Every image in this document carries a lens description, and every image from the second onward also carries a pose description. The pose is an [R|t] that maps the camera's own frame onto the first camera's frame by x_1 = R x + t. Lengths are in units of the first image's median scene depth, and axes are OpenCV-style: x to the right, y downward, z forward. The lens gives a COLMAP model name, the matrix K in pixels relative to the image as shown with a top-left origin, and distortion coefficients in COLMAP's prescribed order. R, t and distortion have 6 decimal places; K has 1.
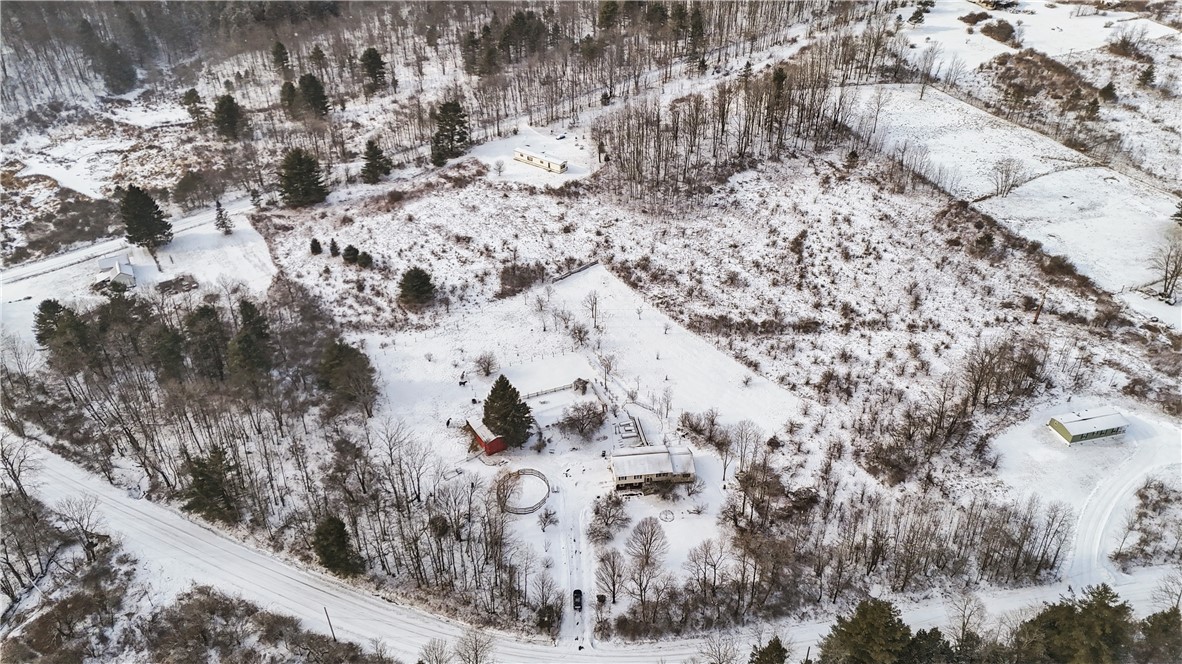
lens RADIAL K [[816.5, 0, 591.4], [0, 816.5, 330.4], [0, 0, 1]] dist [0.028666, -0.012751]
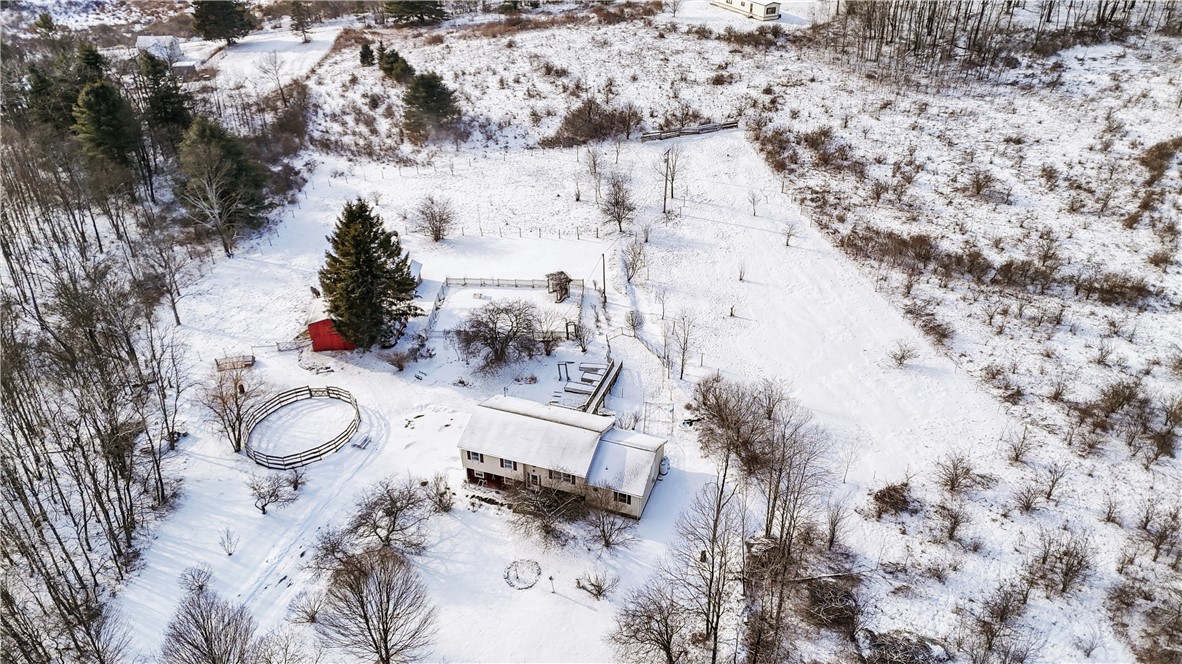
lens RADIAL K [[816.5, 0, 589.9], [0, 816.5, 333.8], [0, 0, 1]] dist [0.028666, -0.012751]
pose [[0.885436, 0.227742, -0.405137, 0.194833], [-0.233153, 0.971748, 0.036693, 0.065980], [0.402047, 0.061969, 0.913519, 0.471918]]
